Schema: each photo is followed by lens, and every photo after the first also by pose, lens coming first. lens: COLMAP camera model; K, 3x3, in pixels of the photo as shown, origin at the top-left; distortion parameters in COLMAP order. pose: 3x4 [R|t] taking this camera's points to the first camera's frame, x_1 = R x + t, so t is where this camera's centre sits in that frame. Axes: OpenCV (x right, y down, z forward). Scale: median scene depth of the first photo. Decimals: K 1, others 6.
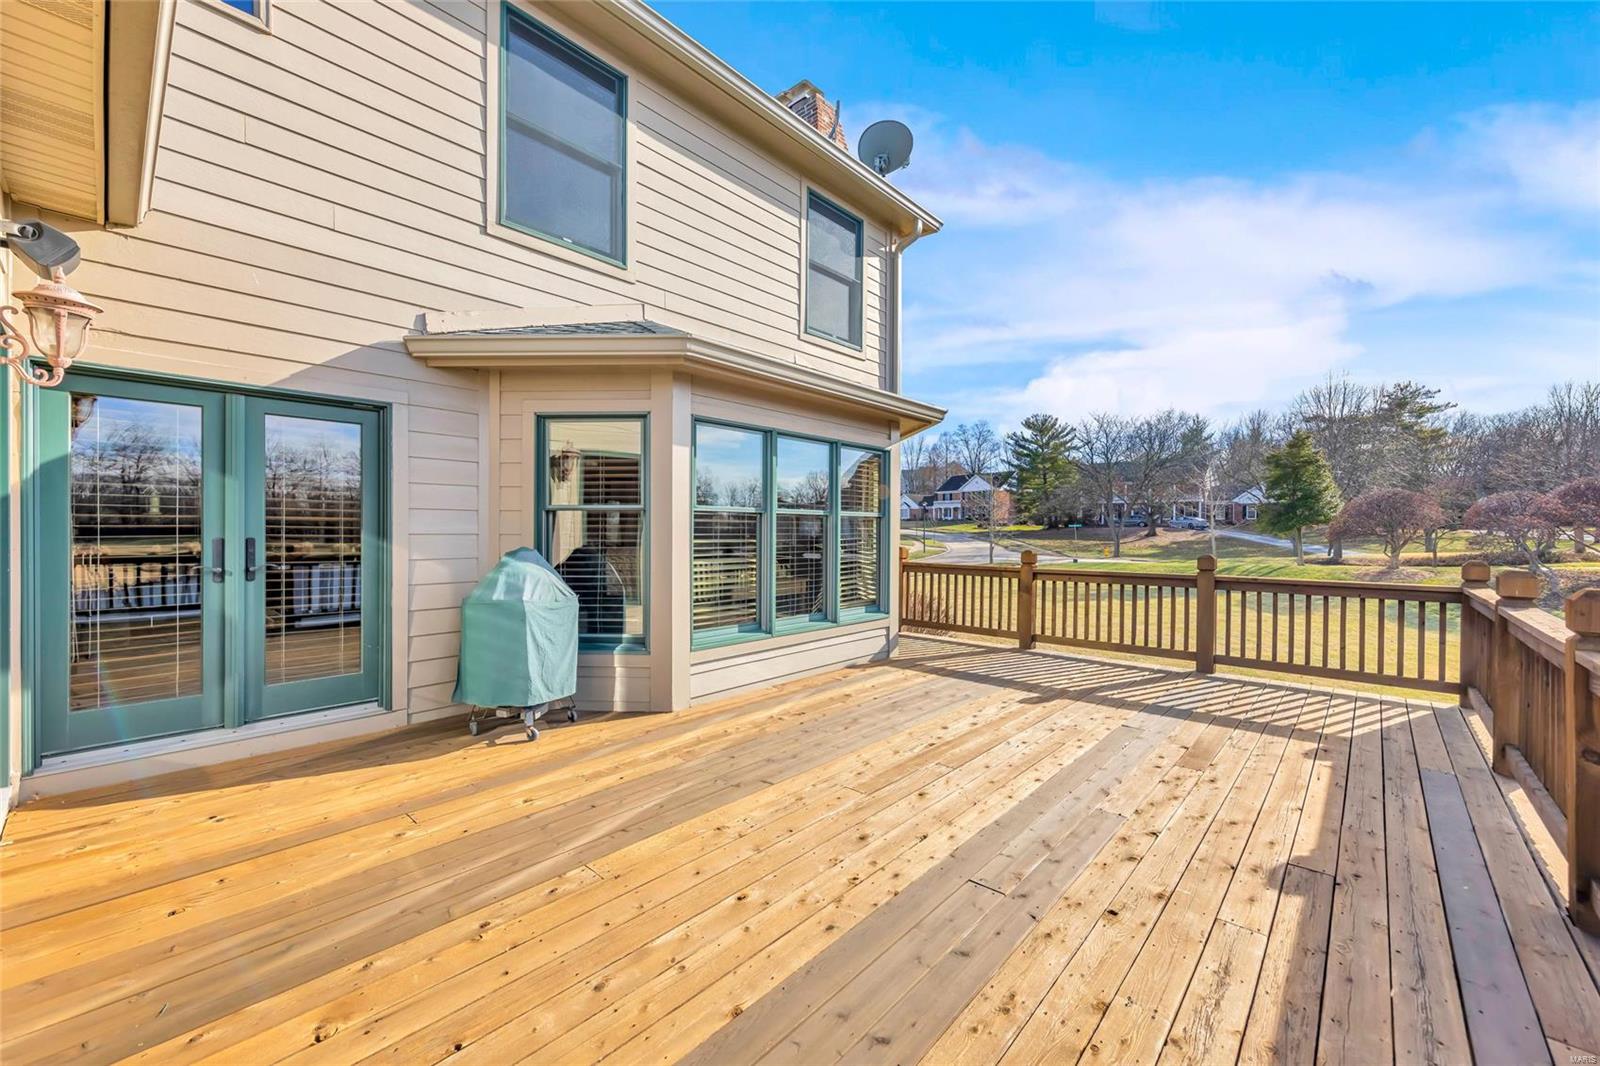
lens RADIAL K [[628.7, 0, 807.5], [0, 628.7, 531.6], [0, 0, 1]] dist [0.006882, -0.000421]
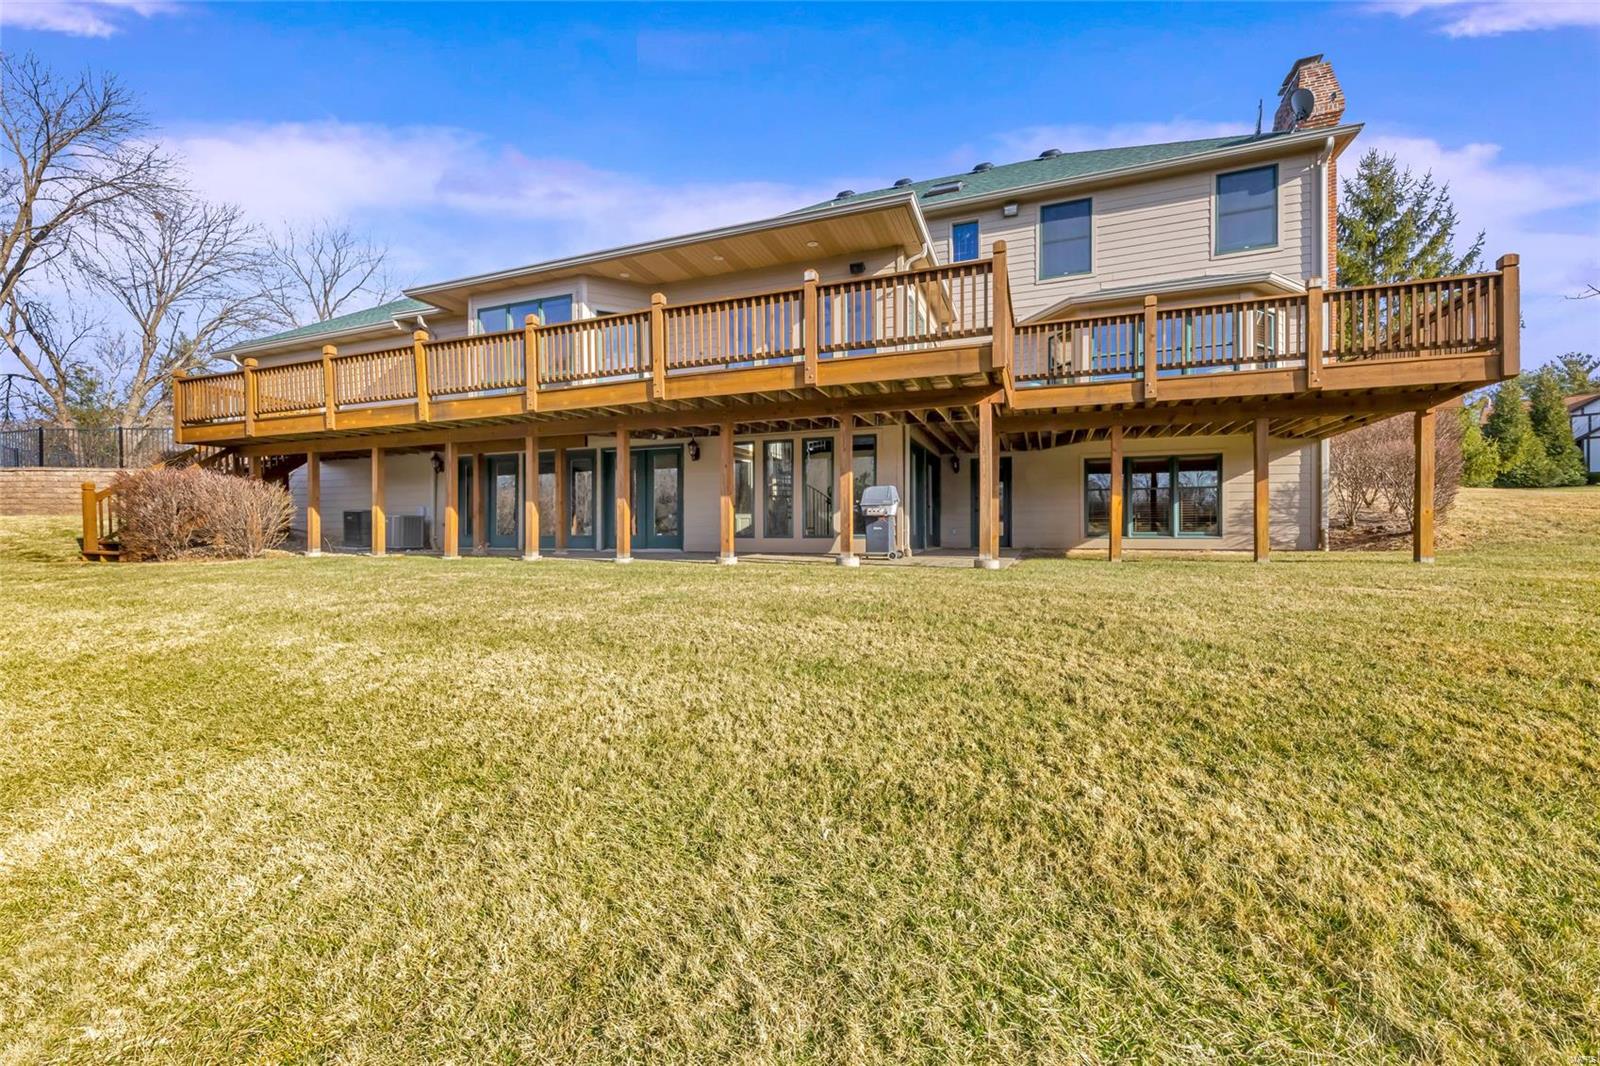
lens RADIAL K [[628.7, 0, 800.1], [0, 628.7, 530.0], [0, 0, 1]] dist [0.006882, -0.000421]
pose [[0.348208, -0.007034, -0.937391, 2.186054], [-0.004002, 0.999952, -0.008990, 0.845422], [0.937409, 0.006882, 0.348163, -1.275011]]
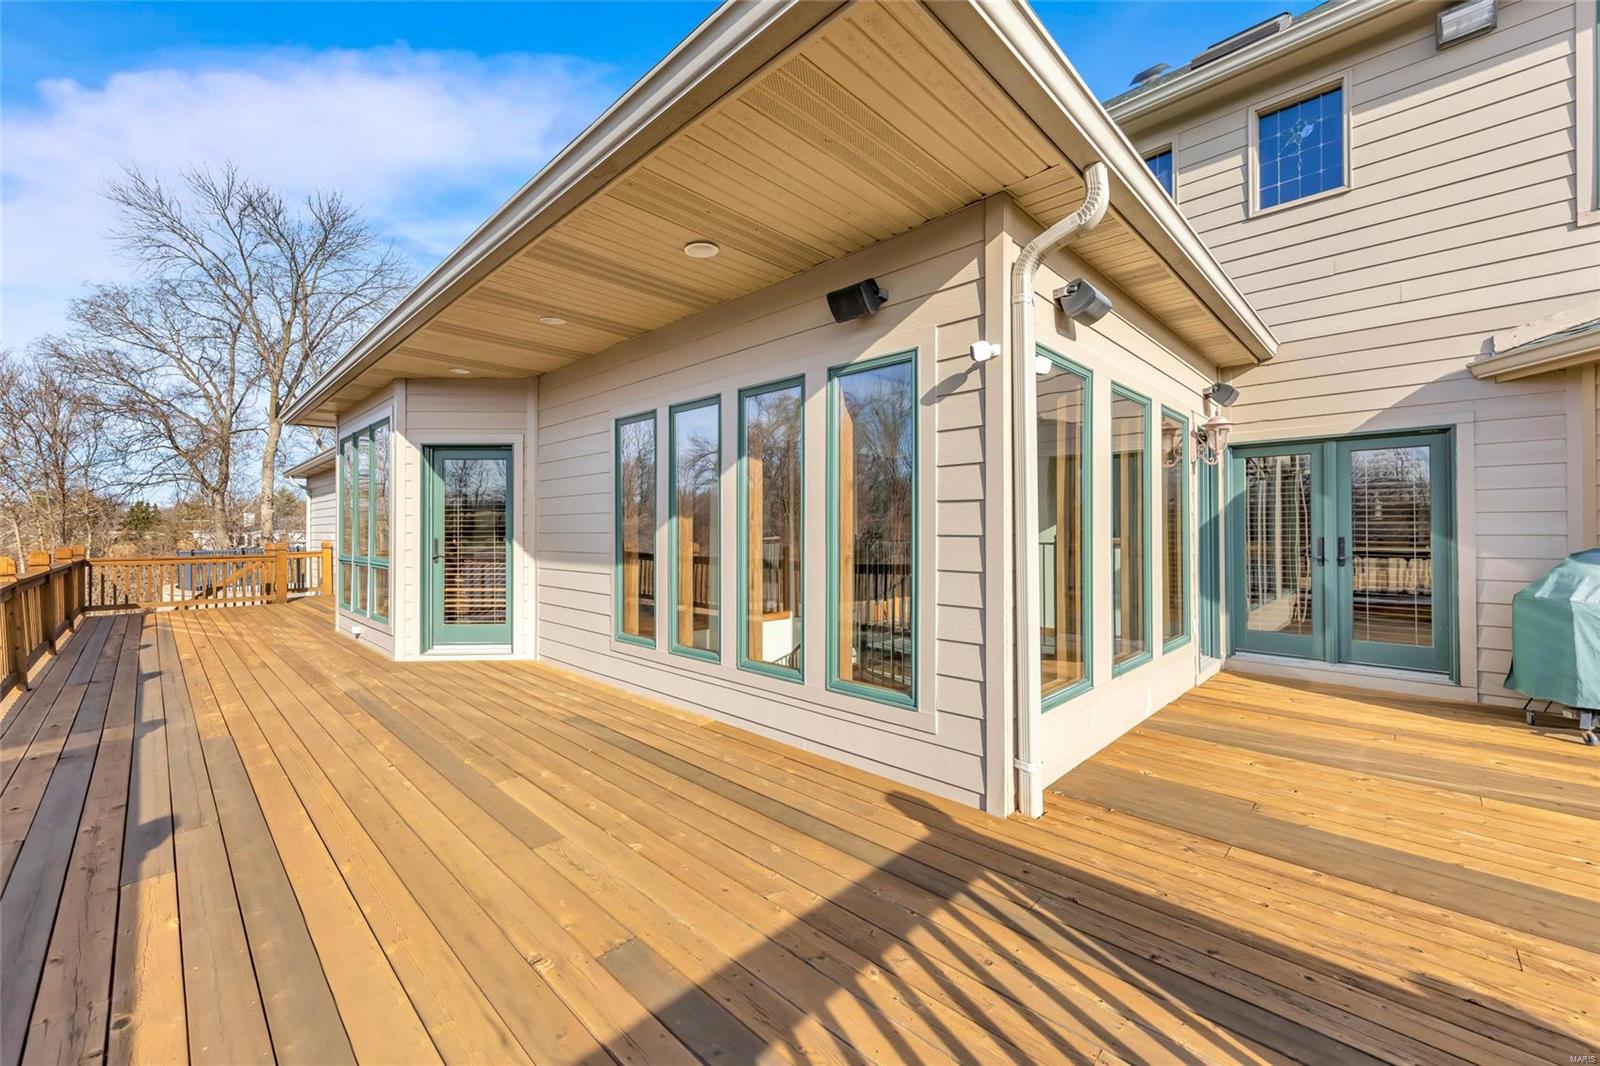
lens RADIAL K [[628.7, 0, 799.7], [0, 628.7, 525.7], [0, 0, 1]] dist [0.006882, -0.000421]
pose [[-0.043116, -0.014259, -0.998968, 0.572481], [-0.005010, 0.999889, -0.014056, 0.009618], [0.999058, 0.004399, -0.043182, -0.174922]]
